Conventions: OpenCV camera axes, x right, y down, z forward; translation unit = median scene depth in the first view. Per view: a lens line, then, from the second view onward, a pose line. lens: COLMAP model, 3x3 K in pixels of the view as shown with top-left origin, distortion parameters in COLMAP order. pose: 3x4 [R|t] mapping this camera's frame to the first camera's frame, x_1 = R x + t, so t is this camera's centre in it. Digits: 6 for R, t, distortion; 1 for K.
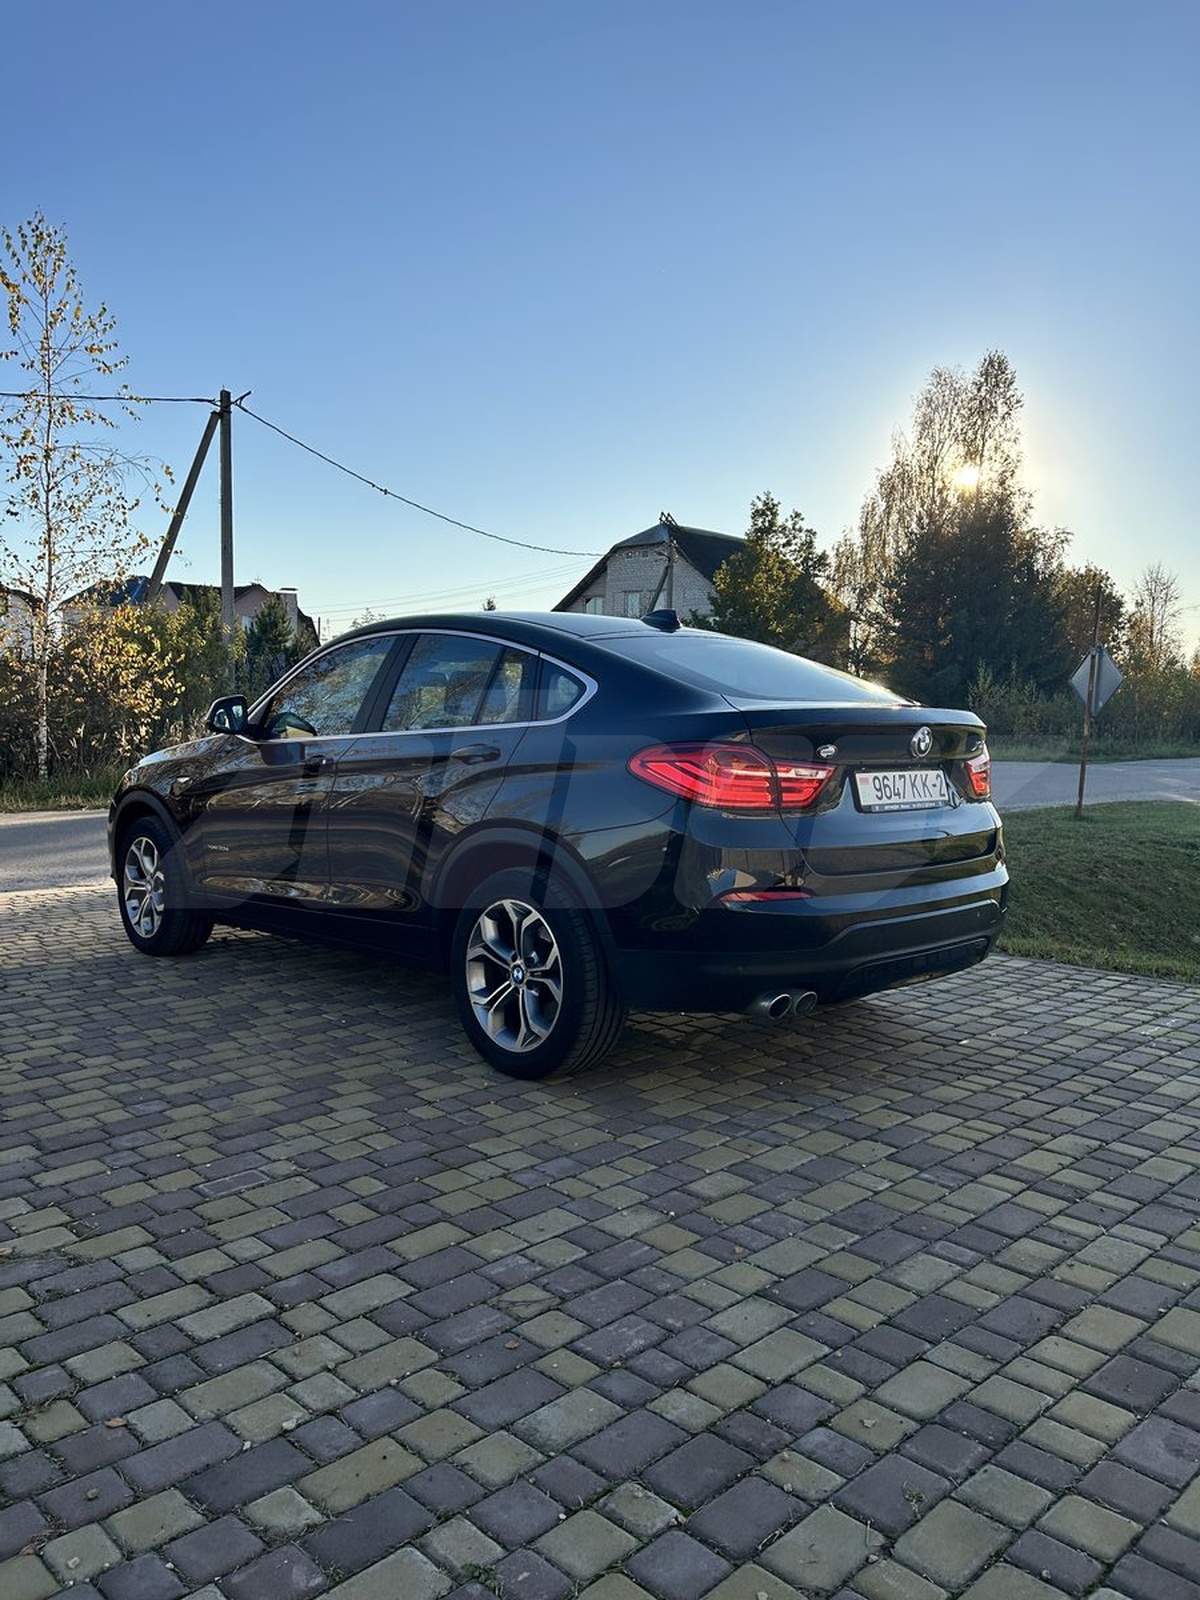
lens RADIAL K [[1195.8, 0, 594.5], [0, 1195.8, 786.9], [0, 0, 1]] dist [0.052162, -0.058551]
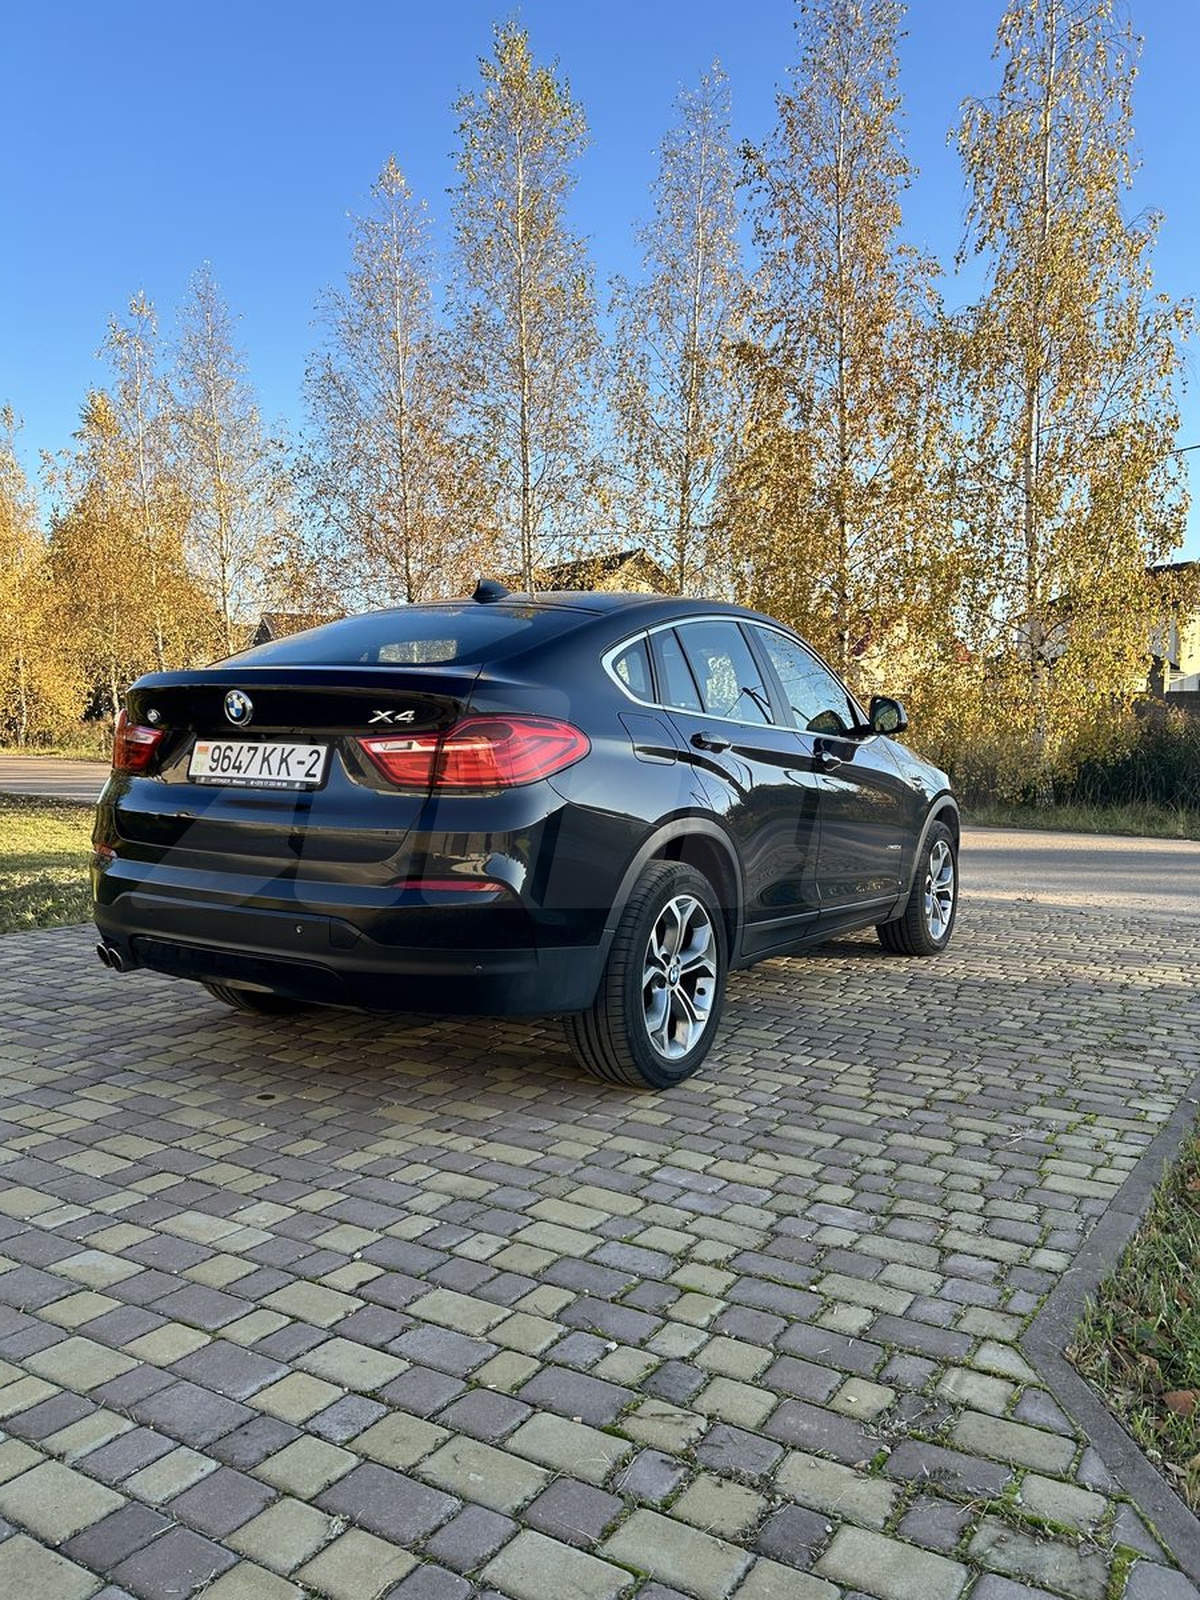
lens RADIAL K [[1195.8, 0, 605.3], [0, 1195.8, 777.7], [0, 0, 1]] dist [0.052162, -0.058551]
pose [[0.264960, 0.030350, -0.963782, 1.164072], [-0.073584, 0.997226, 0.011174, -0.016069], [0.961448, 0.067959, 0.266458, 1.017144]]
